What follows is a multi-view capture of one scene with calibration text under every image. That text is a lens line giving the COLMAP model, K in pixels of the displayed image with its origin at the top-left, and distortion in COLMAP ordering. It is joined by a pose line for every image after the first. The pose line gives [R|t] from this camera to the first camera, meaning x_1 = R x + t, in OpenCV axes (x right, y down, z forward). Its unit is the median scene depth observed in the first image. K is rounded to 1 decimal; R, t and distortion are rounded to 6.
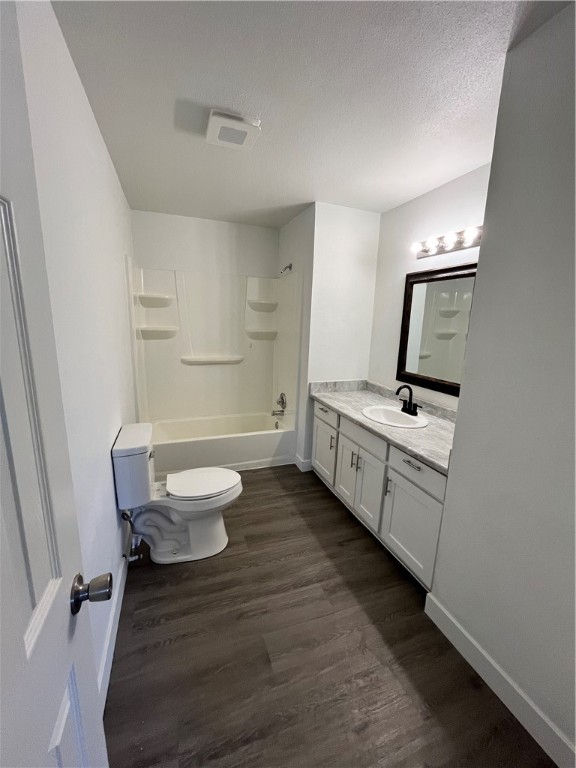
lens RADIAL K [[310.5, 0, 286.6], [0, 310.5, 383.3], [0, 0, 1]] dist [-0.003967, 0.000609]
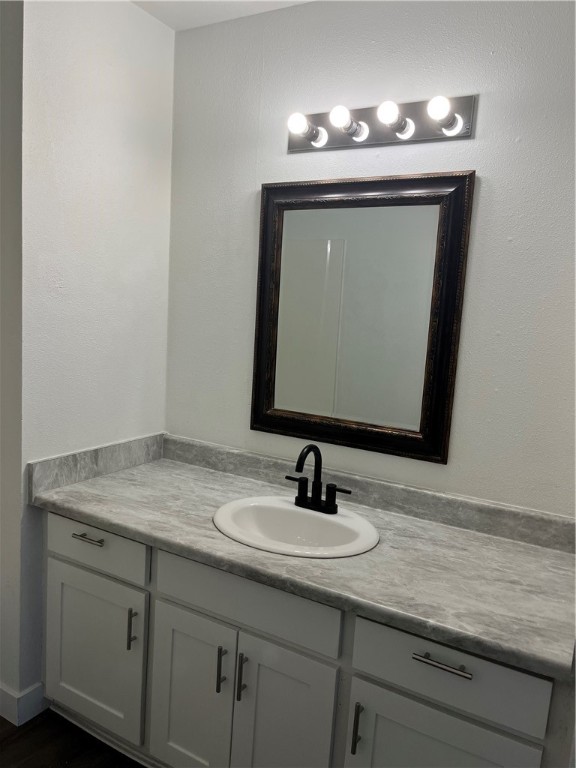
lens RADIAL K [[585.4, 0, 289.2], [0, 585.4, 390.8], [0, 0, 1]] dist [0.029212, -0.035761]
pose [[0.765656, -0.073461, 0.639041, -0.132560], [0.089925, 0.995926, 0.006745, -0.070785], [-0.636933, 0.052301, 0.769143, 0.375198]]
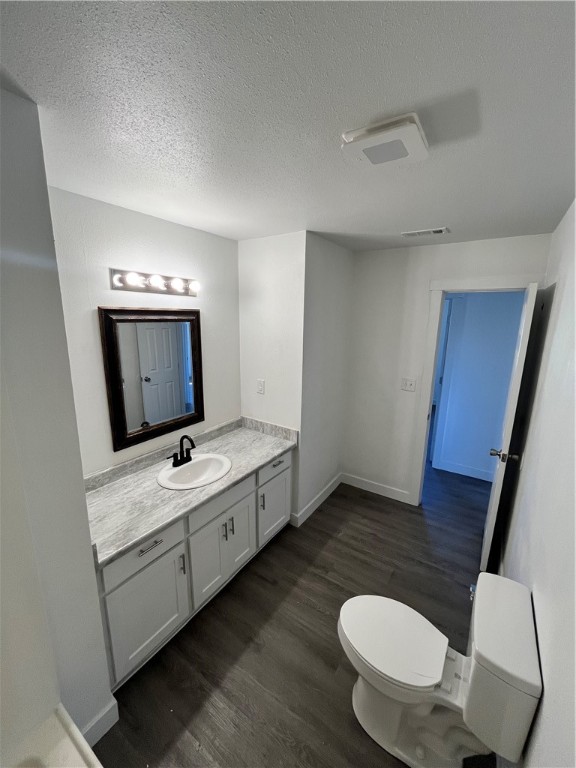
lens RADIAL K [[310.5, 0, 288.5], [0, 310.5, 381.0], [0, 0, 1]] dist [-0.003967, 0.000609]
pose [[-0.592463, -0.202156, 0.779820, -0.452113], [0.128933, 0.931730, 0.339492, -0.391275], [-0.795213, 0.301681, -0.525952, 1.111408]]
